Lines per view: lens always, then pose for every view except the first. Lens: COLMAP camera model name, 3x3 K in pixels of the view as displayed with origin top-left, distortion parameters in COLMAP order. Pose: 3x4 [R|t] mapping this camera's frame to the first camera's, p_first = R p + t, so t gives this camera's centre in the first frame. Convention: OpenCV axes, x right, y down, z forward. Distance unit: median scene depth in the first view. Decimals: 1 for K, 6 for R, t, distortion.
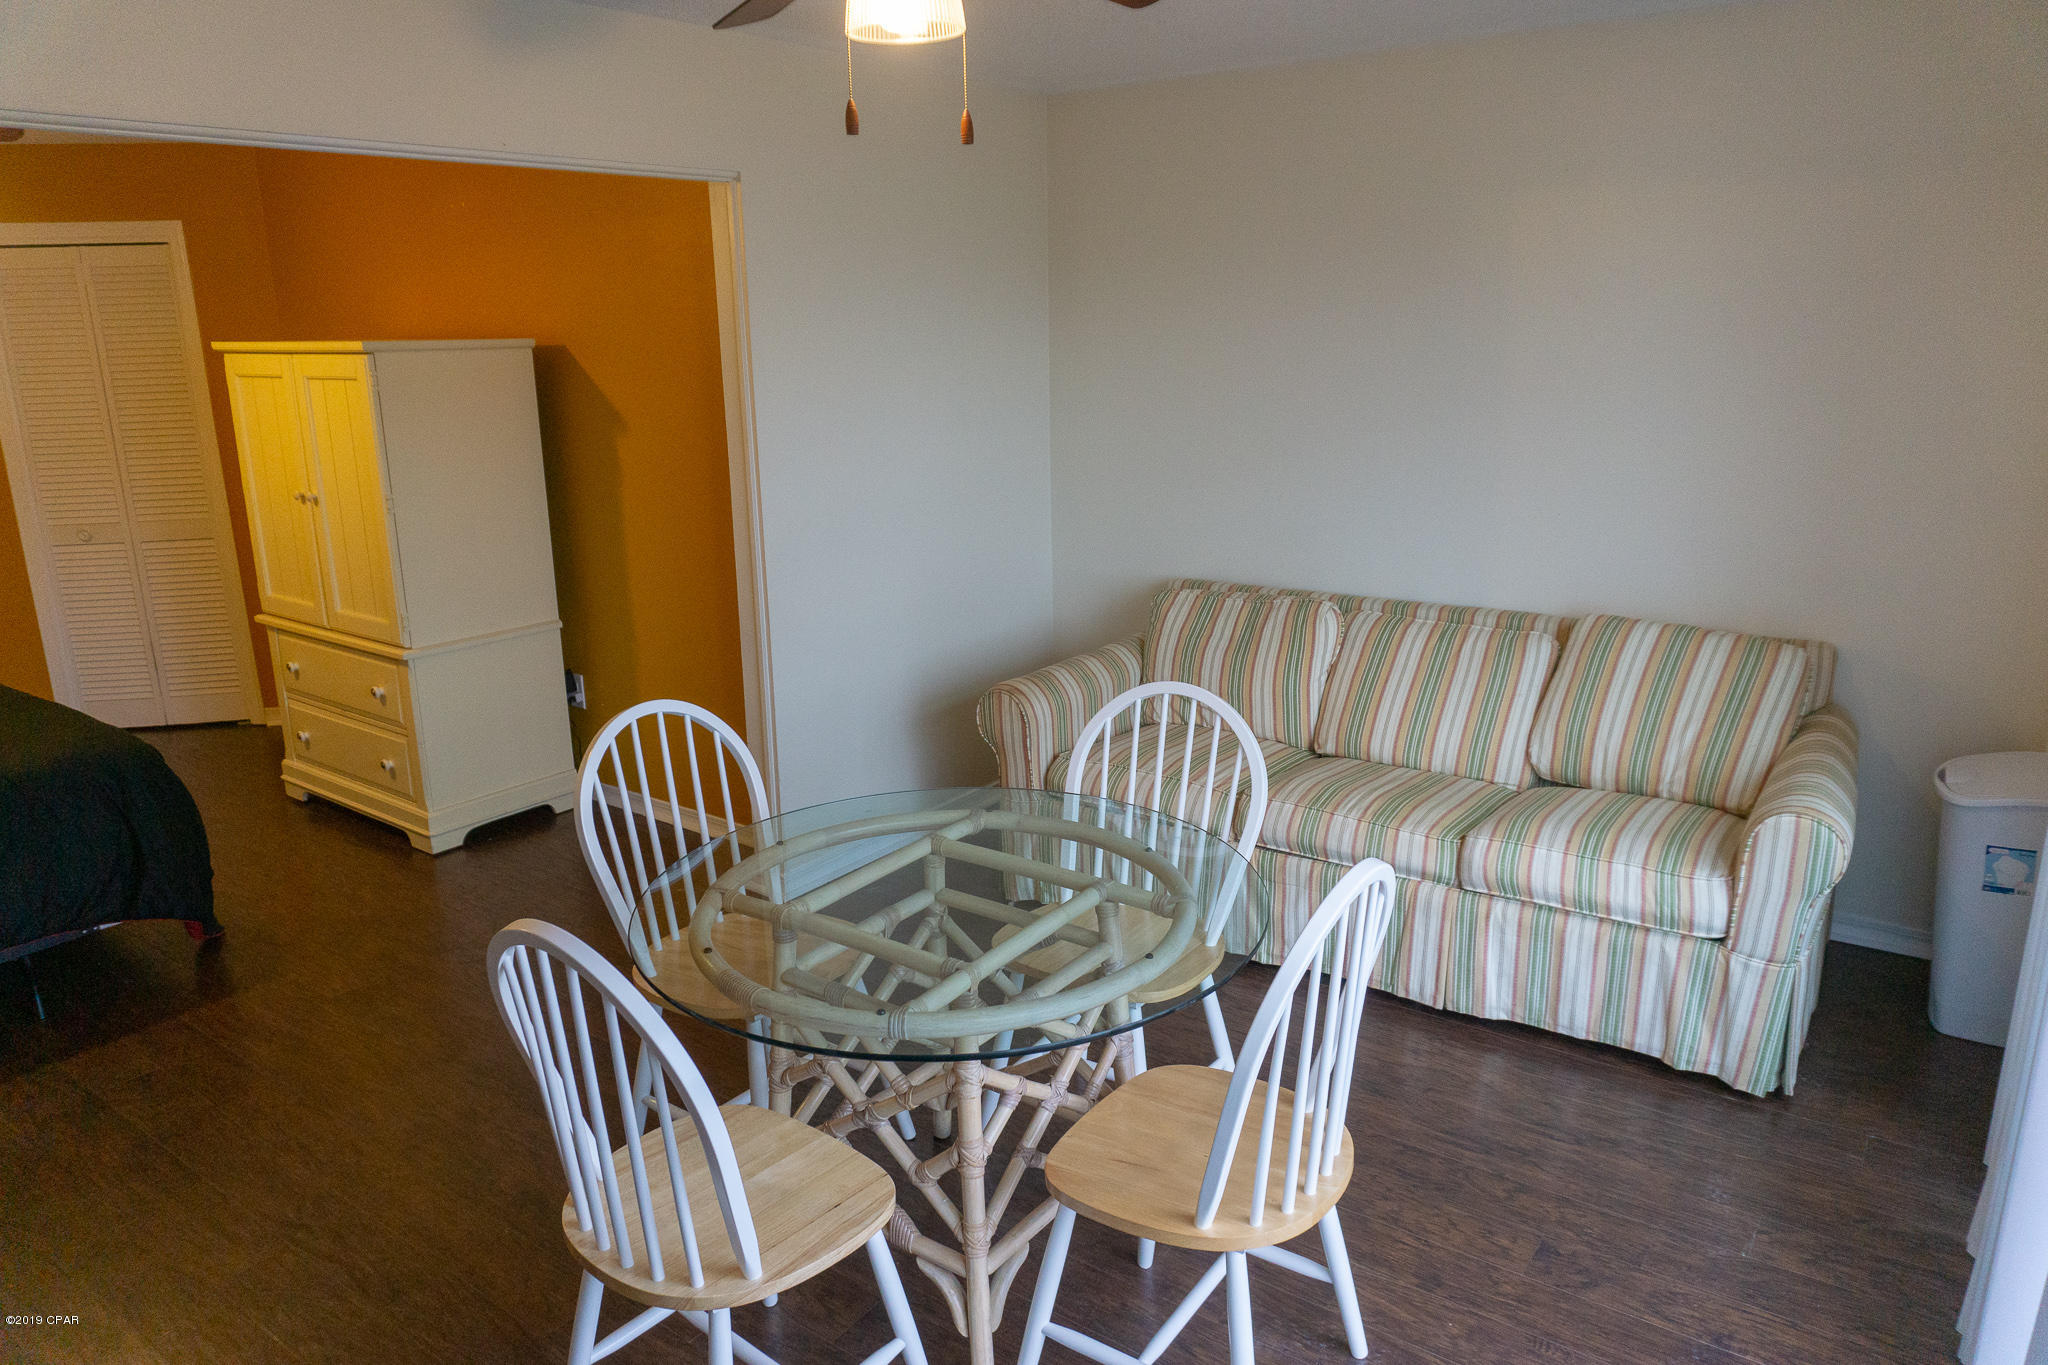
lens RADIAL K [[1368.7, 0, 1026.7], [0, 1368.7, 685.3], [0, 0, 1]] dist [-0.005406, -0.013529]
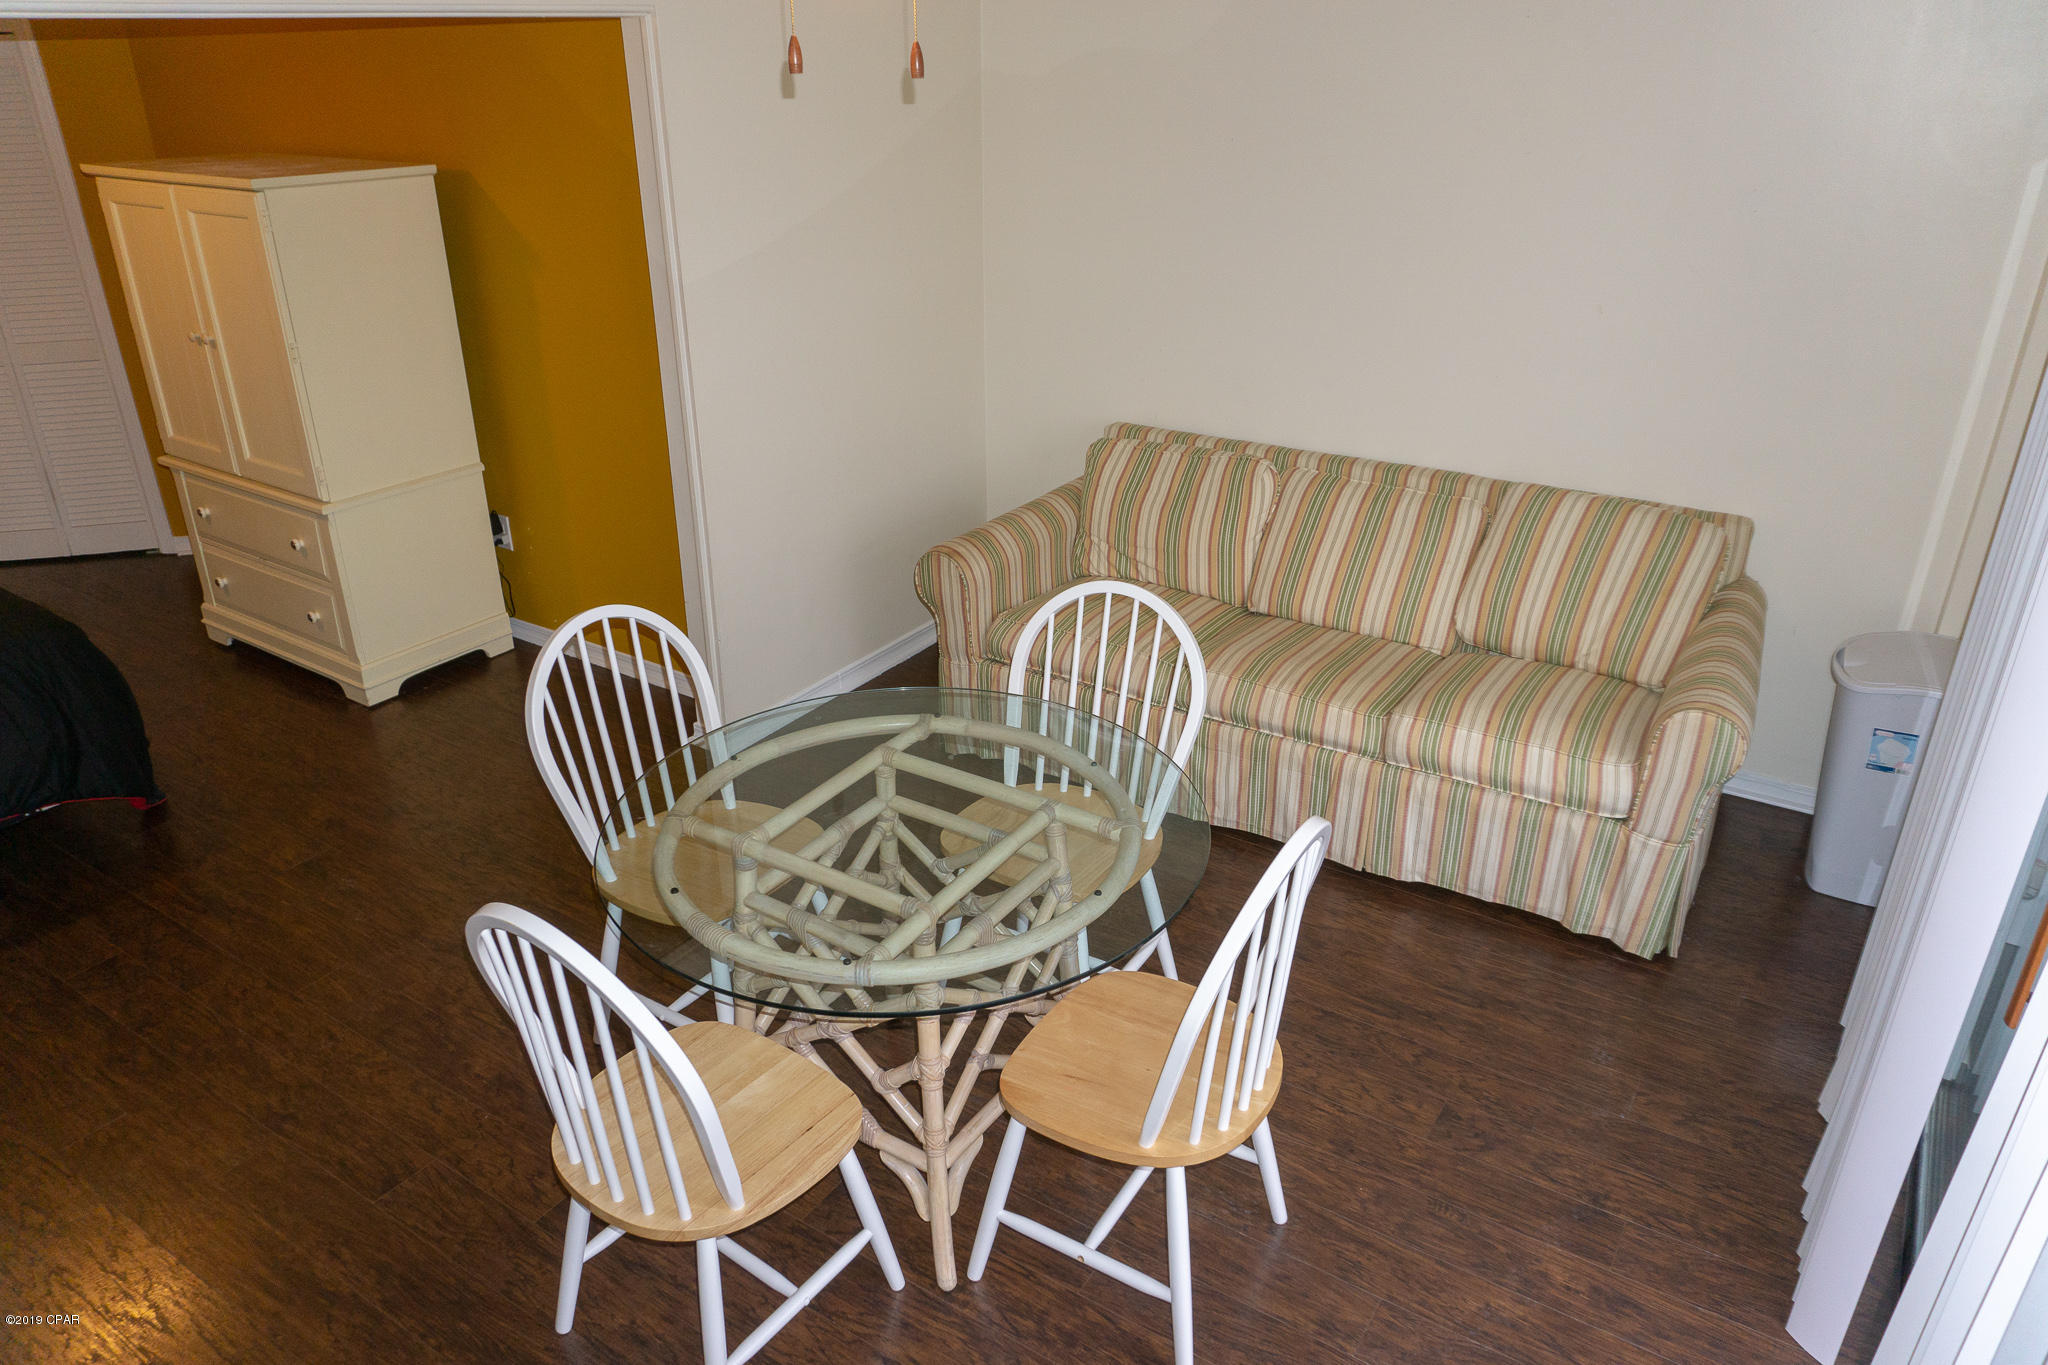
lens RADIAL K [[1366.8, 0, 1024.0], [0, 1366.8, 682.5], [0, 0, 1]] dist [-0.004731, -0.018183]
pose [[0.998454, -0.007900, 0.055023, -0.017018], [-0.002004, 0.984090, 0.177657, -0.105330], [-0.055551, -0.177493, 0.982553, -0.003582]]
